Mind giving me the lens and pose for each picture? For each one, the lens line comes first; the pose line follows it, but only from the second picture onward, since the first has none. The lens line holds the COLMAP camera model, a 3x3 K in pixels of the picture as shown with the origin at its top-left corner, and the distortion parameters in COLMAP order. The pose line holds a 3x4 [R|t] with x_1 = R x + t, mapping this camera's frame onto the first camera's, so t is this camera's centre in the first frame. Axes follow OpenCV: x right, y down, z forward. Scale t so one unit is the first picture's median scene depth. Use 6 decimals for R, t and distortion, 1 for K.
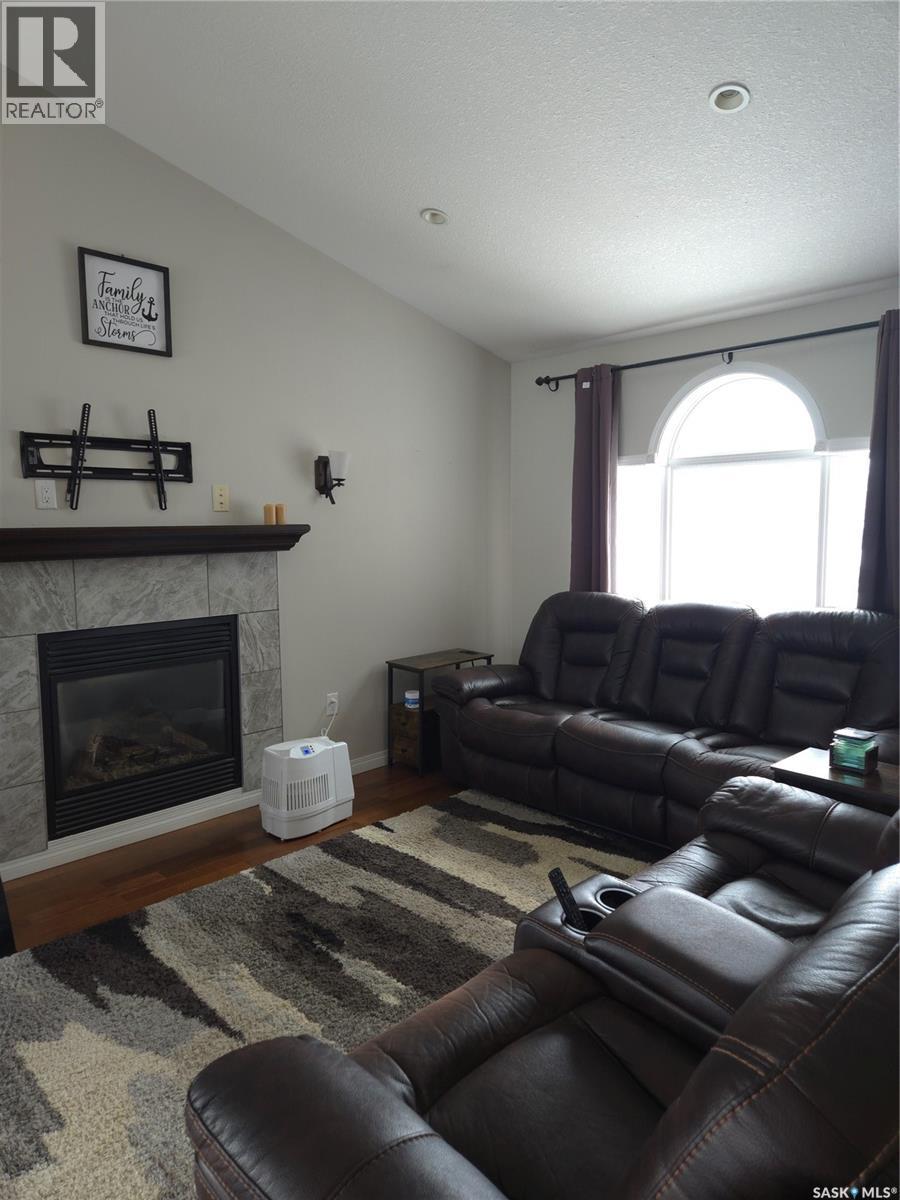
lens RADIAL K [[769.2, 0, 456.2], [0, 769.2, 595.2], [0, 0, 1]] dist [0.044638, -0.041720]
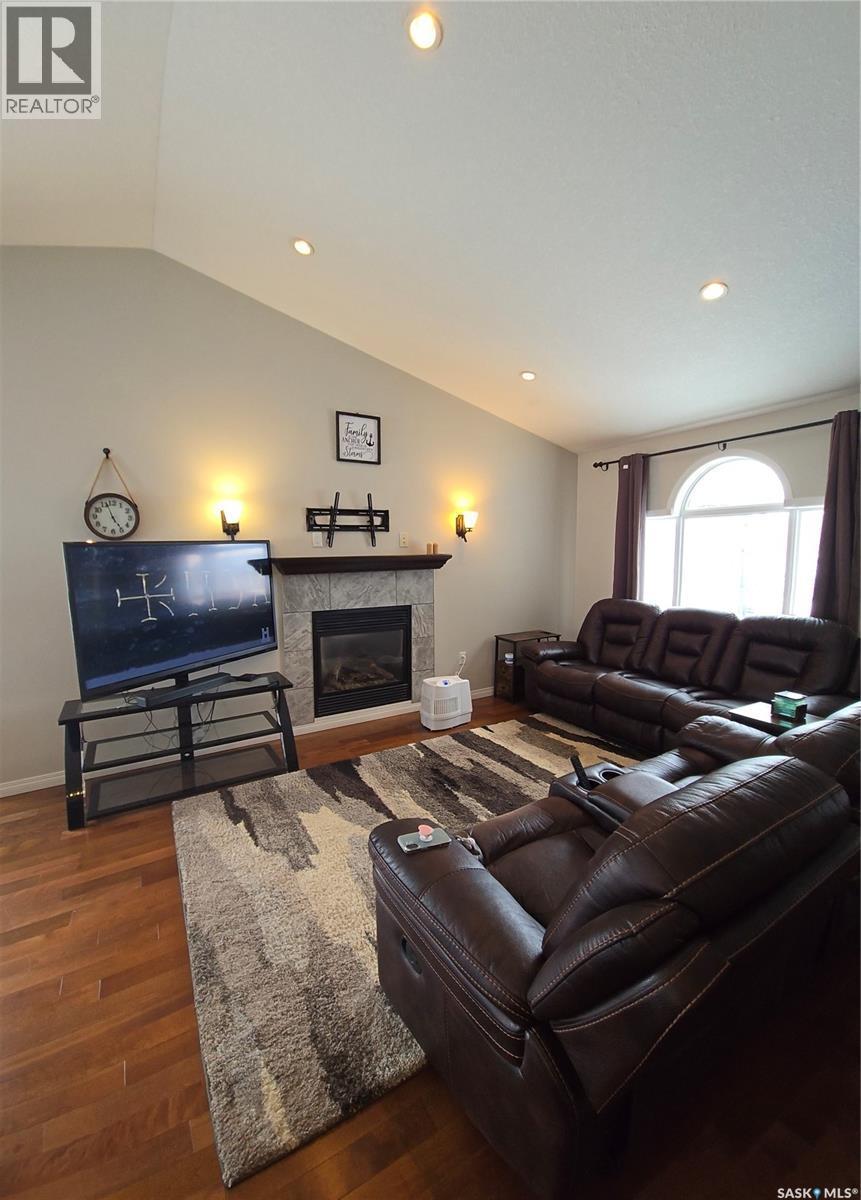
lens RADIAL K [[479.3, 0, 426.1], [0, 479.3, 594.7], [0, 0, 1]] dist [0.012191, 0.000074]
pose [[0.966715, 0.025731, -0.254557, 0.040435], [-0.025108, 0.999669, 0.005695, -0.005344], [0.254619, 0.000886, 0.967041, -0.084742]]
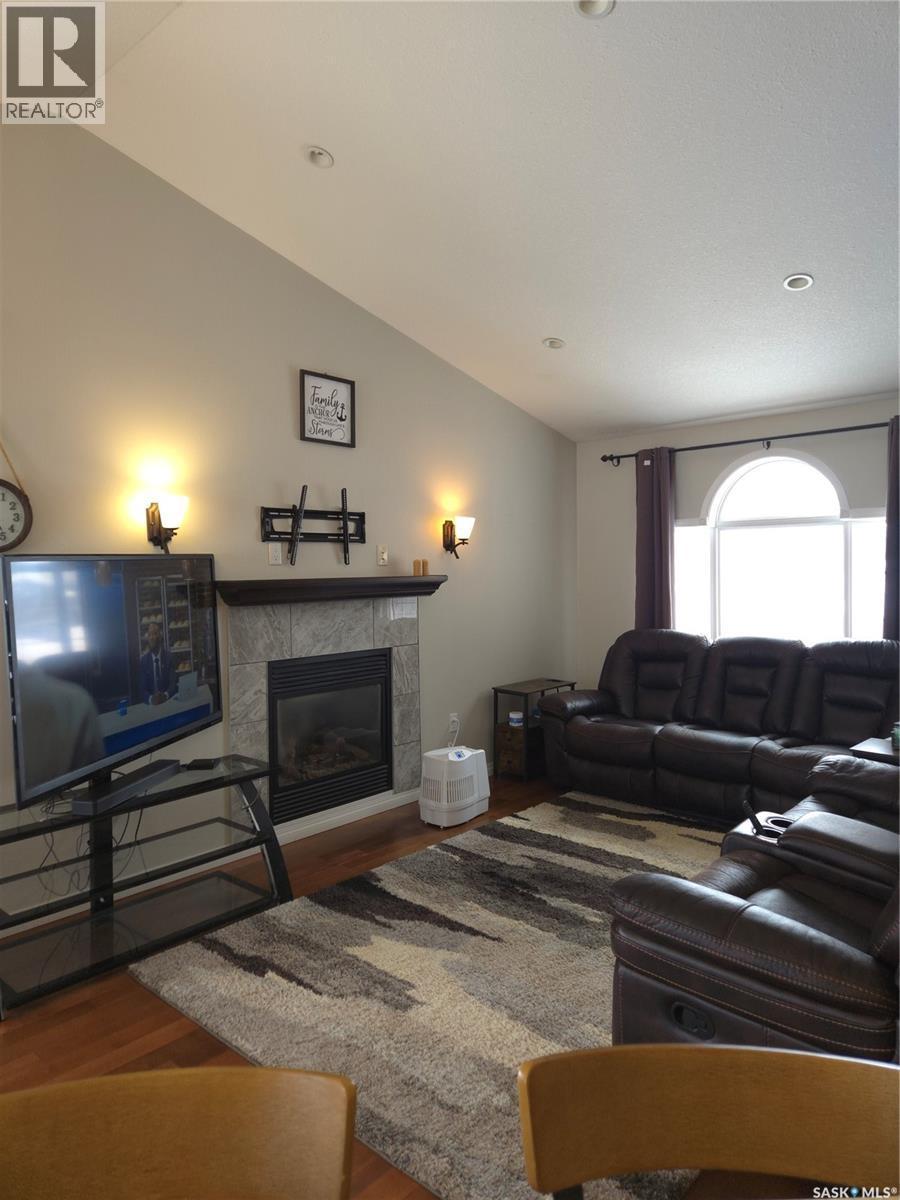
lens RADIAL K [[763.7, 0, 451.7], [0, 763.7, 580.1], [0, 0, 1]] dist [0.029070, -0.000594]
pose [[0.999252, -0.003823, 0.038469, -0.262961], [0.006988, 0.996569, -0.082473, 0.021156], [-0.038021, 0.082680, 0.995851, -0.271657]]
